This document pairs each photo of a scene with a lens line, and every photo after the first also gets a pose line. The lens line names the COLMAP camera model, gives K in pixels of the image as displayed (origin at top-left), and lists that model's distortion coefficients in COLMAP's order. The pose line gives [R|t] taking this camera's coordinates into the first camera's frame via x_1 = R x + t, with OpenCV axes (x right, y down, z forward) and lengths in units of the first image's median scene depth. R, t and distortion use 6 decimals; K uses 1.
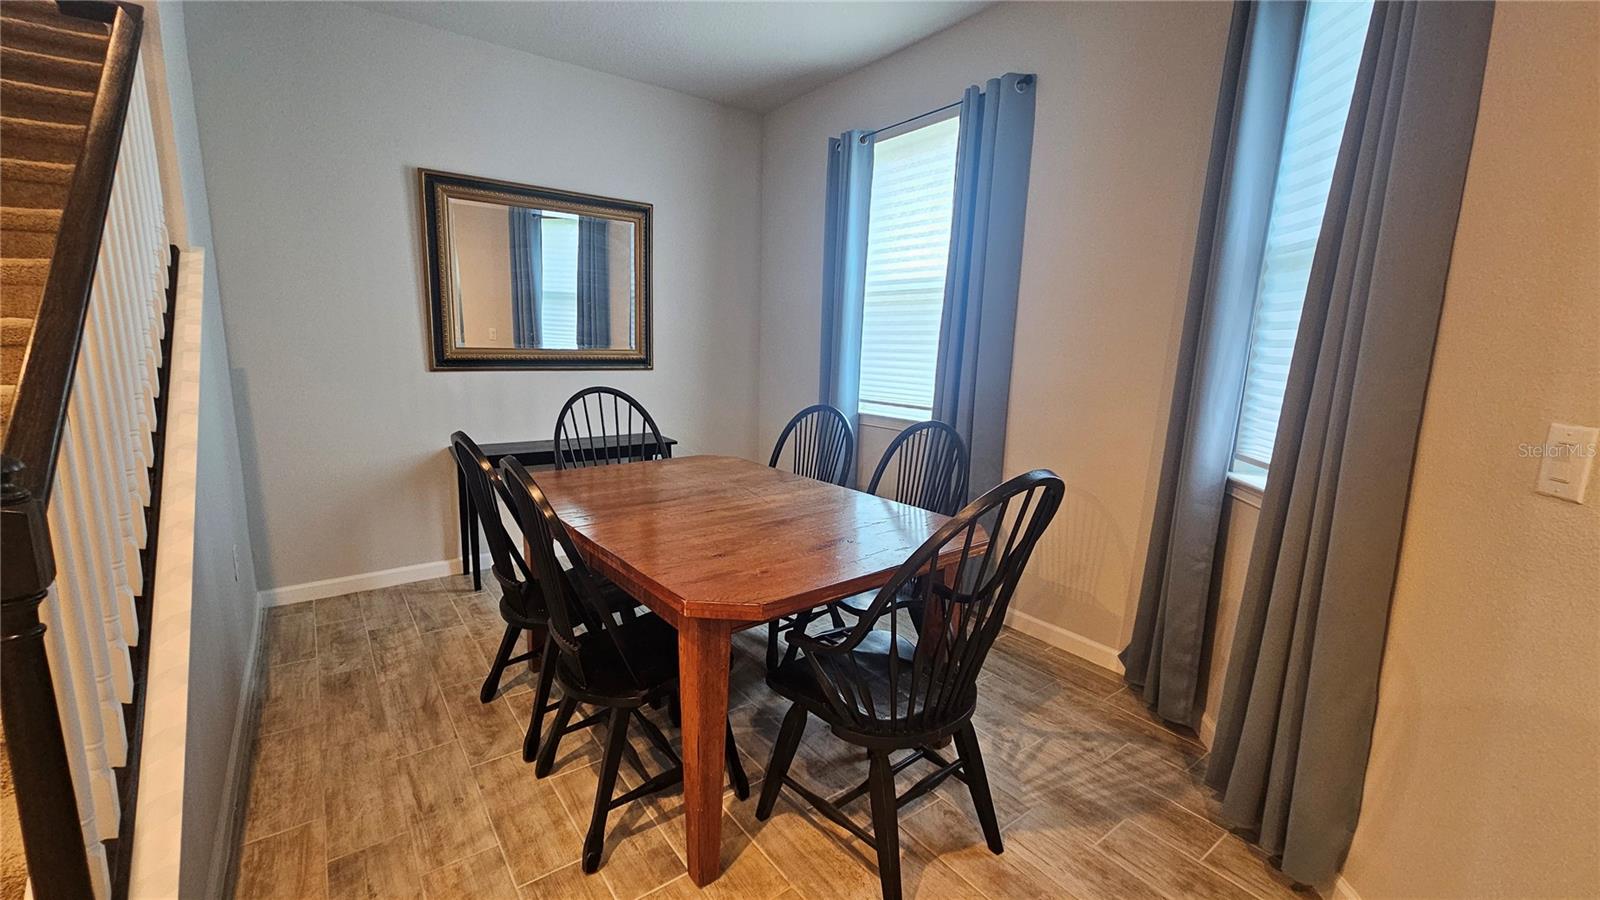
lens RADIAL K [[655.4, 0, 791.0], [0, 655.4, 450.1], [0, 0, 1]] dist [0.001224, 0.000788]
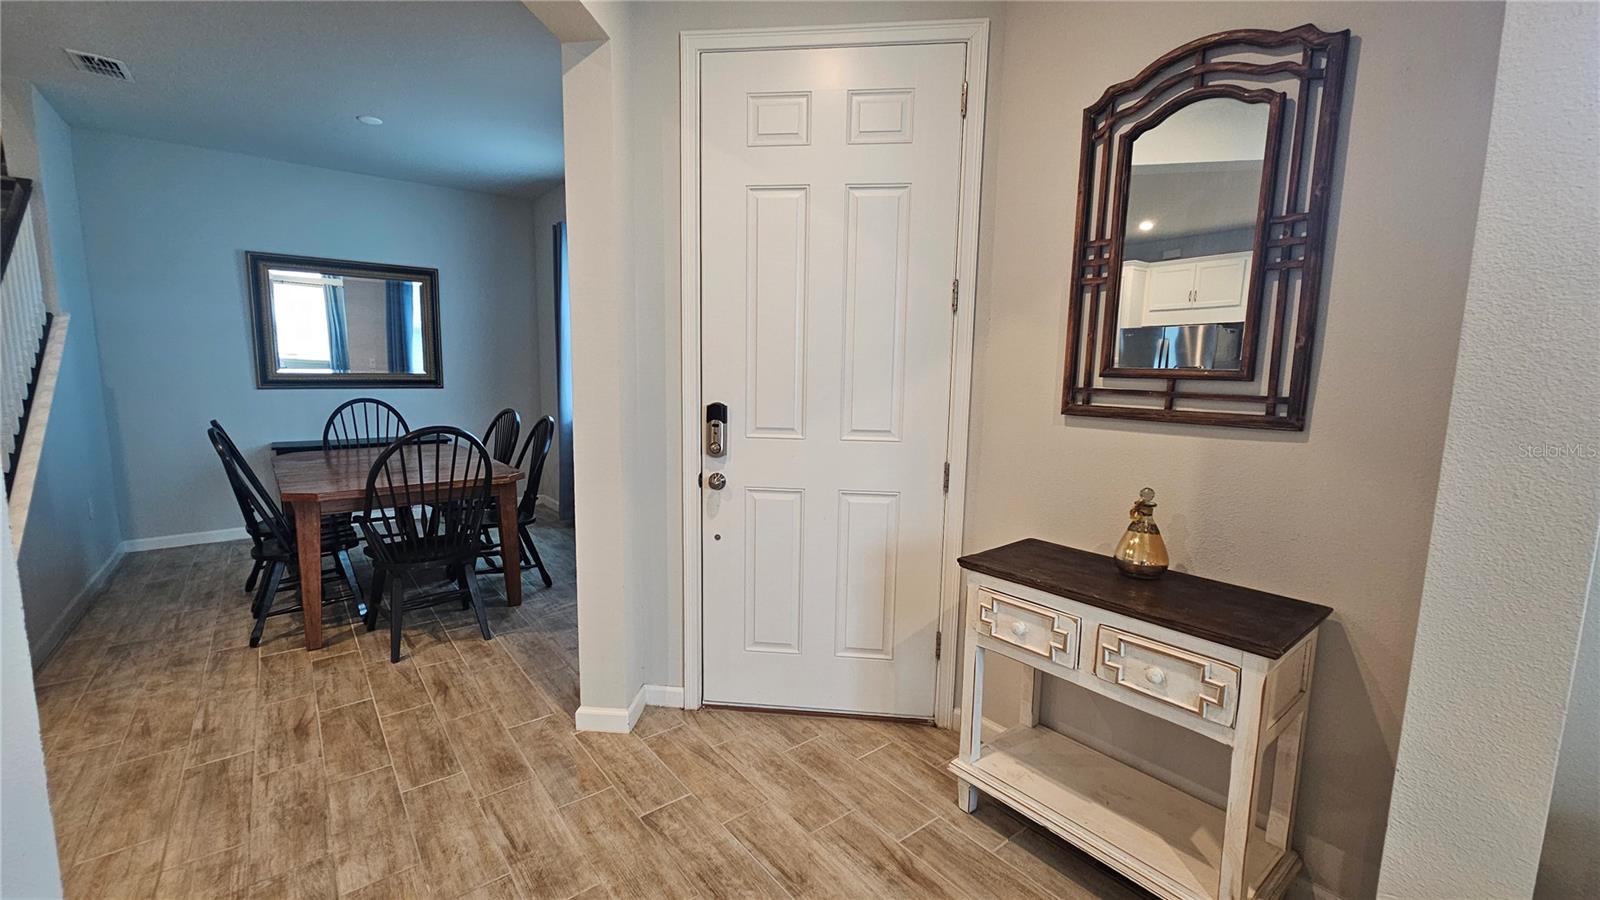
lens RADIAL K [[655.4, 0, 791.0], [0, 655.4, 450.1], [0, 0, 1]] dist [0.001224, 0.000788]
pose [[0.999542, -0.011699, 0.027897, 0.620080], [0.012741, 0.999217, -0.037470, 0.087329], [-0.027436, 0.037808, 0.998908, -0.492773]]
